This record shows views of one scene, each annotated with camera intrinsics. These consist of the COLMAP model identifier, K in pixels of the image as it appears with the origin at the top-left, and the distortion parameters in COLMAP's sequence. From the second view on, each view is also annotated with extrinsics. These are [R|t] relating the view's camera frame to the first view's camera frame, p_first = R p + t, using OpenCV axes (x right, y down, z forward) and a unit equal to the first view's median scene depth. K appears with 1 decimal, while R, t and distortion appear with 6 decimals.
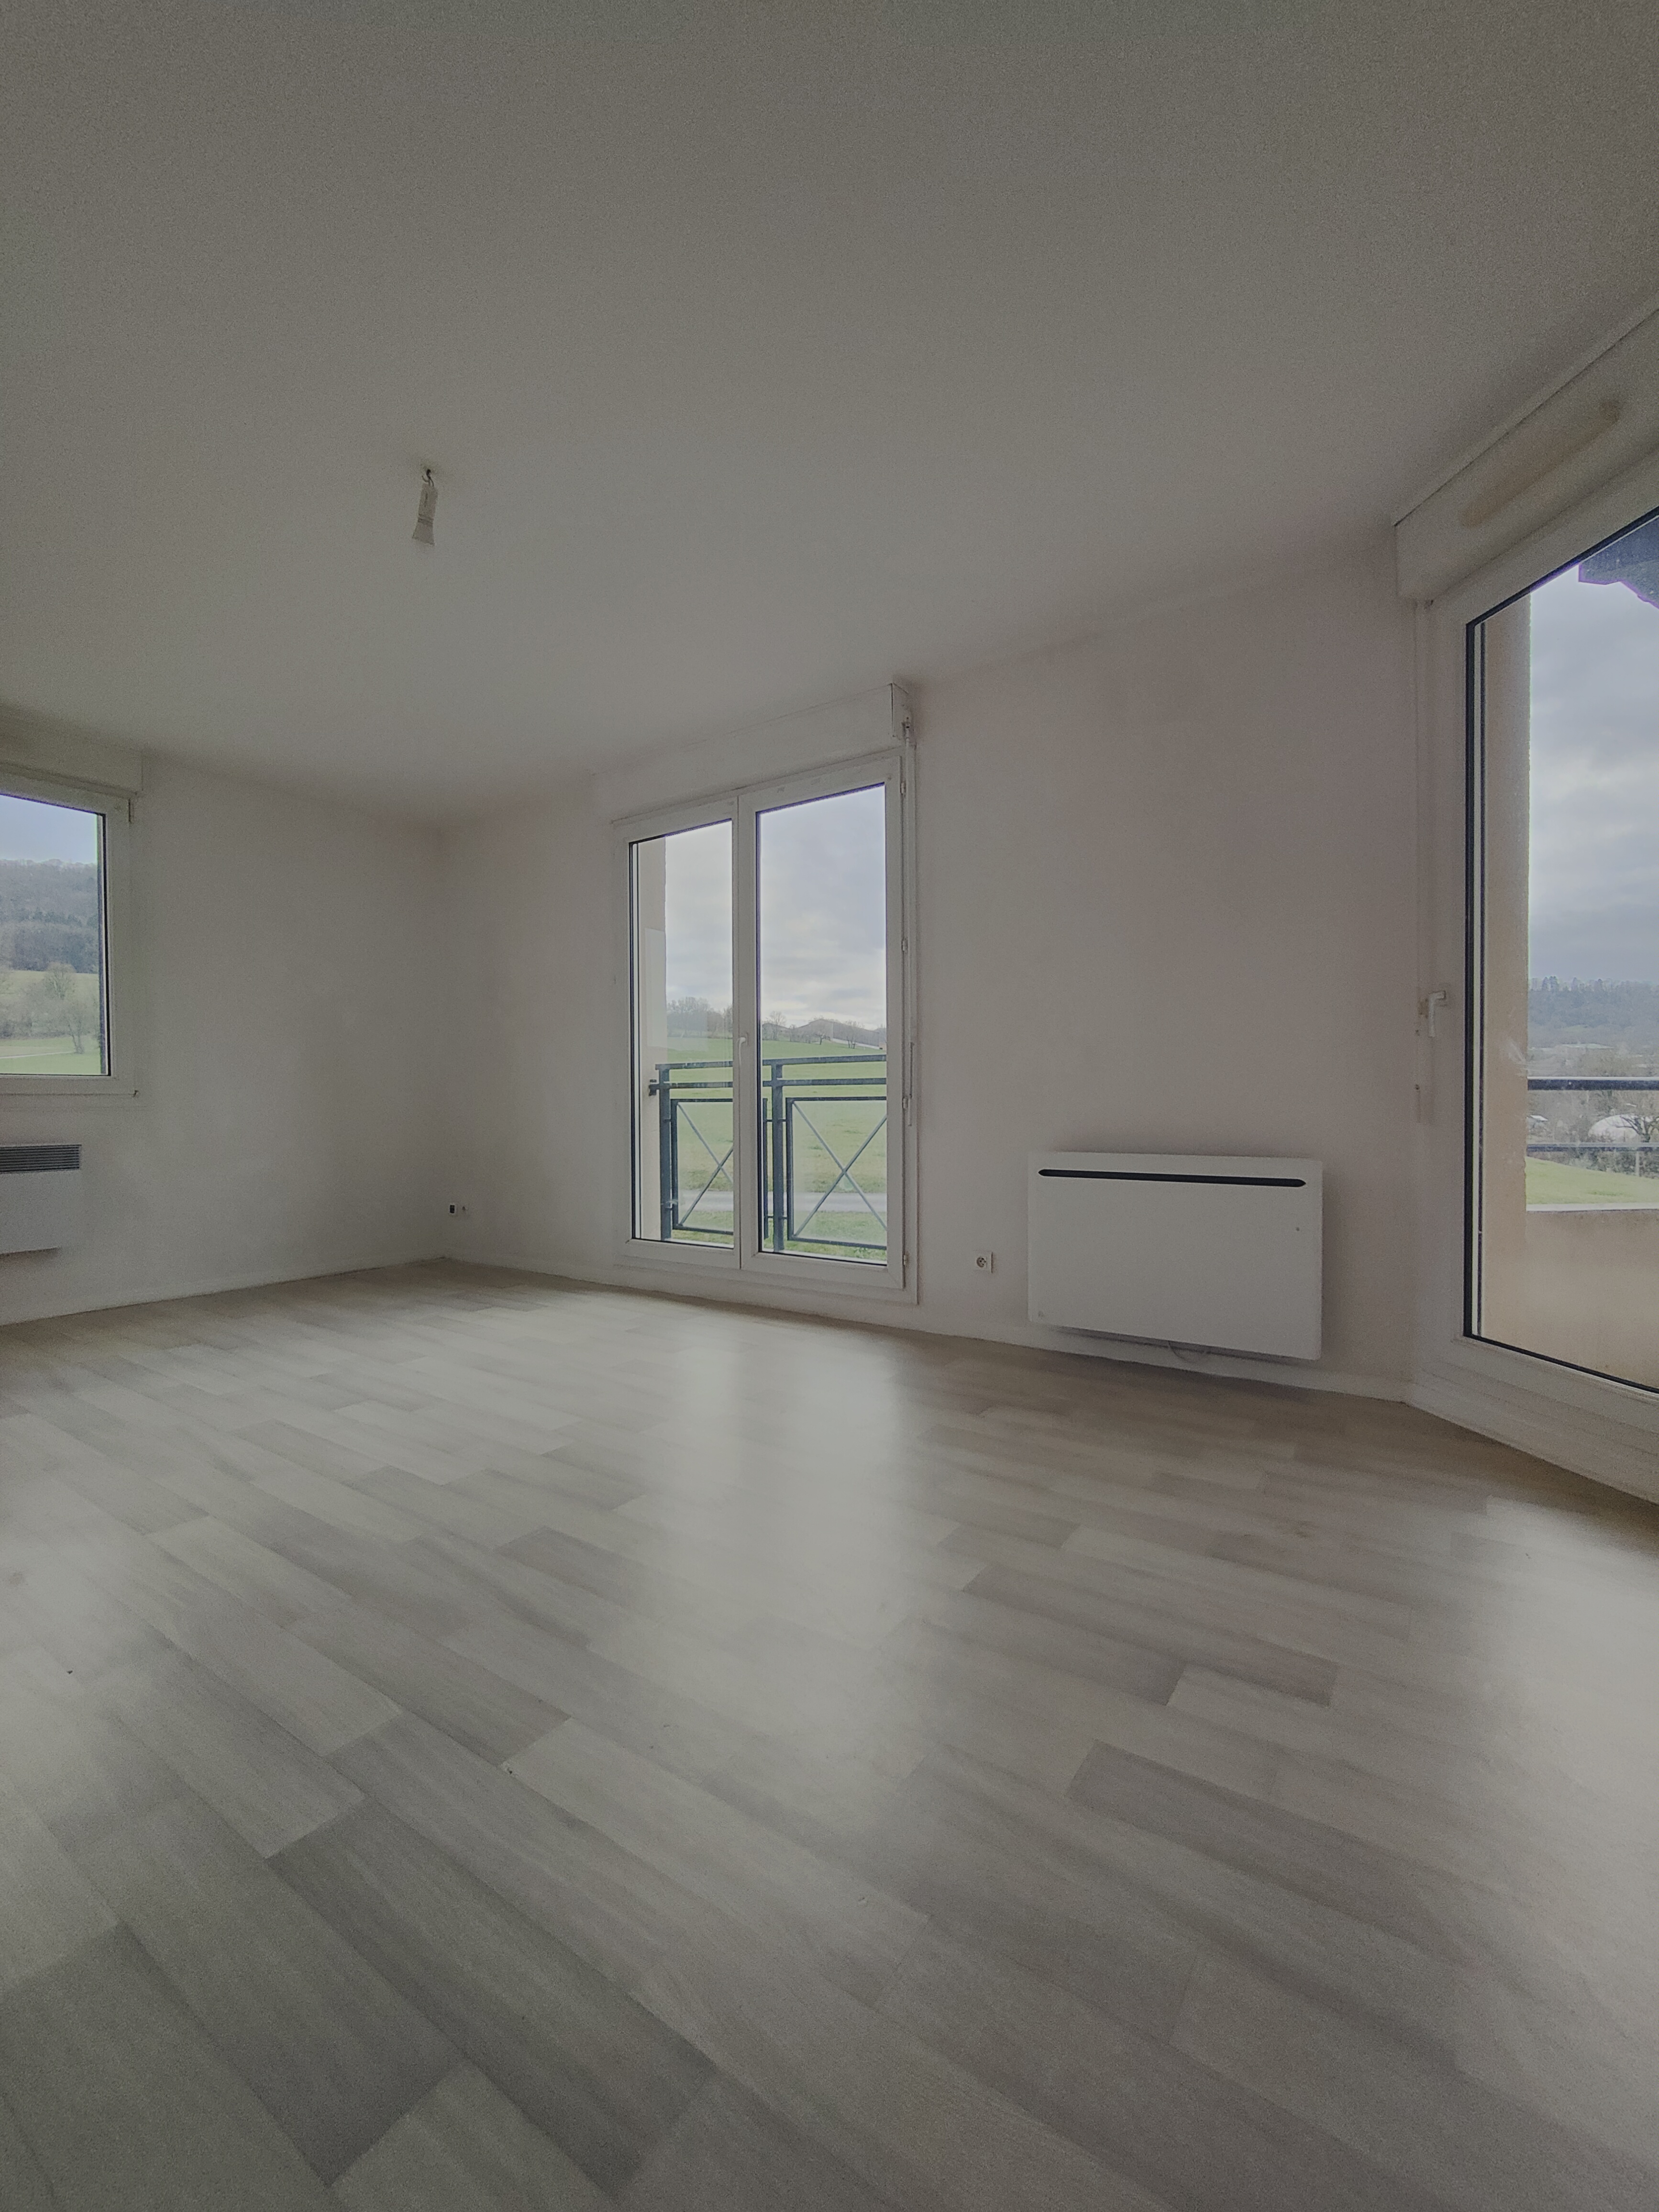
lens RADIAL K [[906.4, 0, 843.8], [0, 906.4, 1111.2], [0, 0, 1]] dist [-0.002219, -0.000091]
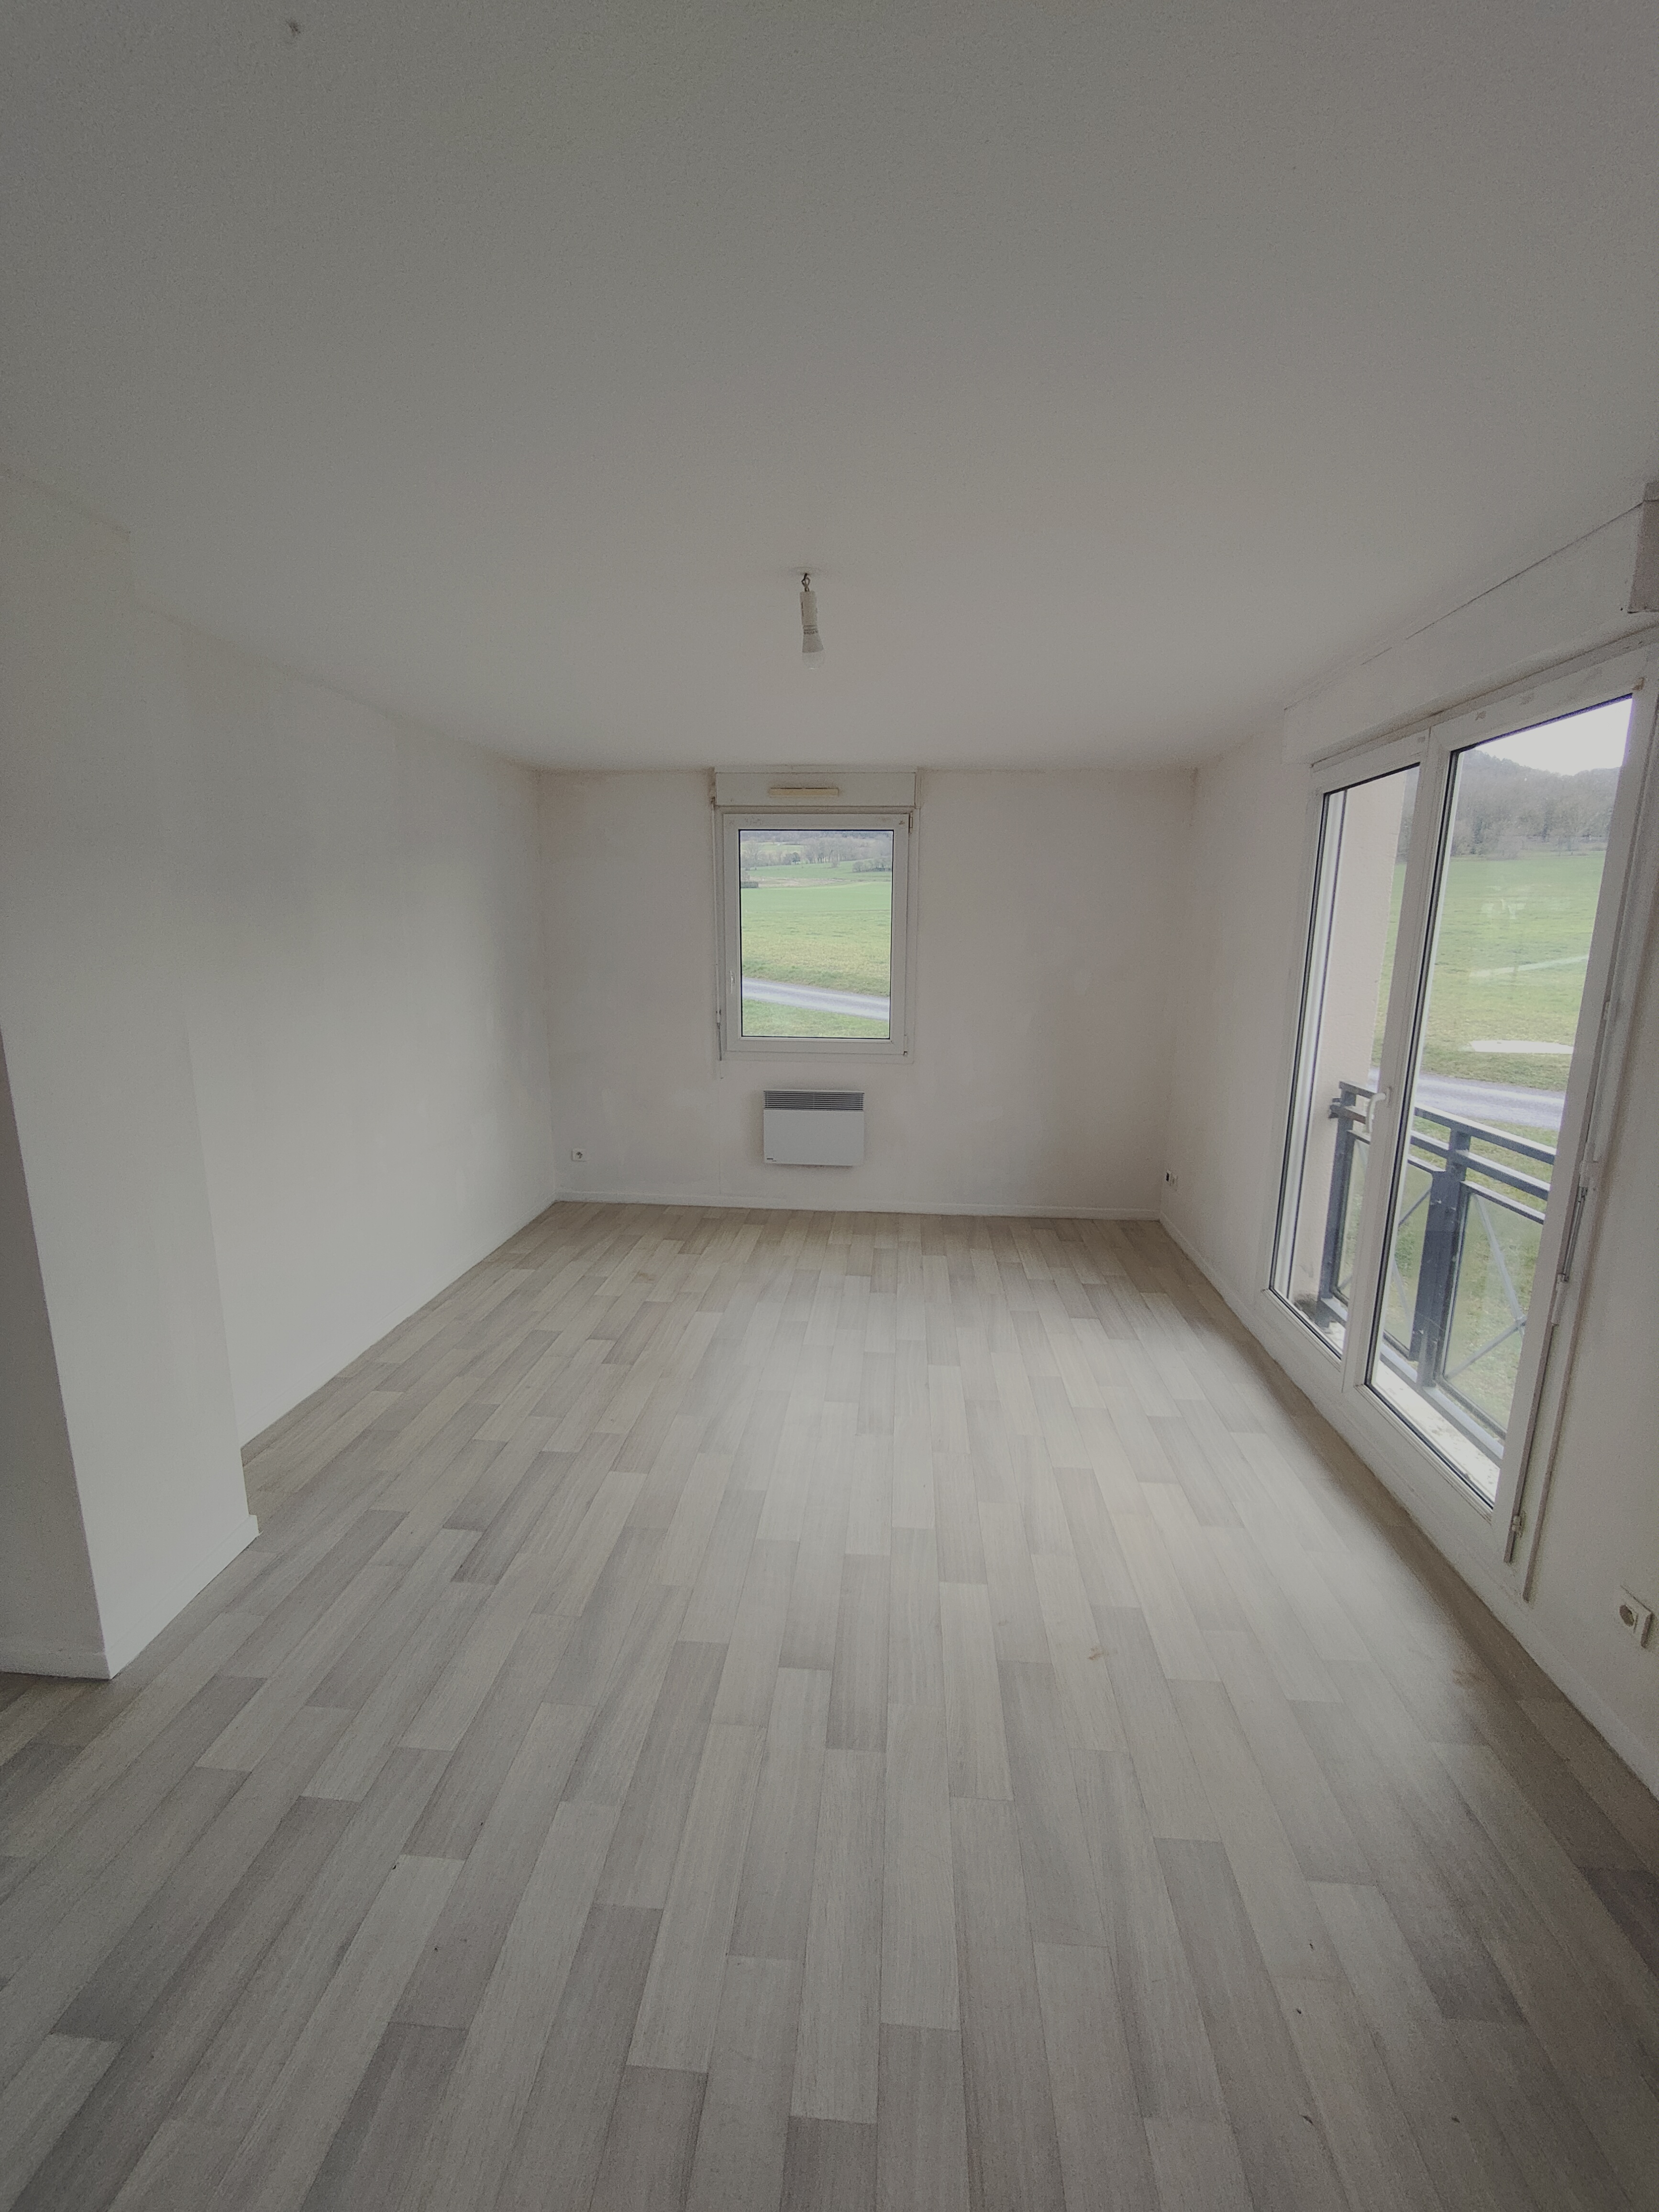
lens RADIAL K [[906.4, 0, 843.8], [0, 906.4, 1111.2], [0, 0, 1]] dist [-0.002219, -0.000091]
pose [[0.513943, 0.180569, -0.838605, 0.267408], [-0.028498, 0.980649, 0.193689, -0.193181], [0.857351, -0.075647, 0.509144, 0.286447]]
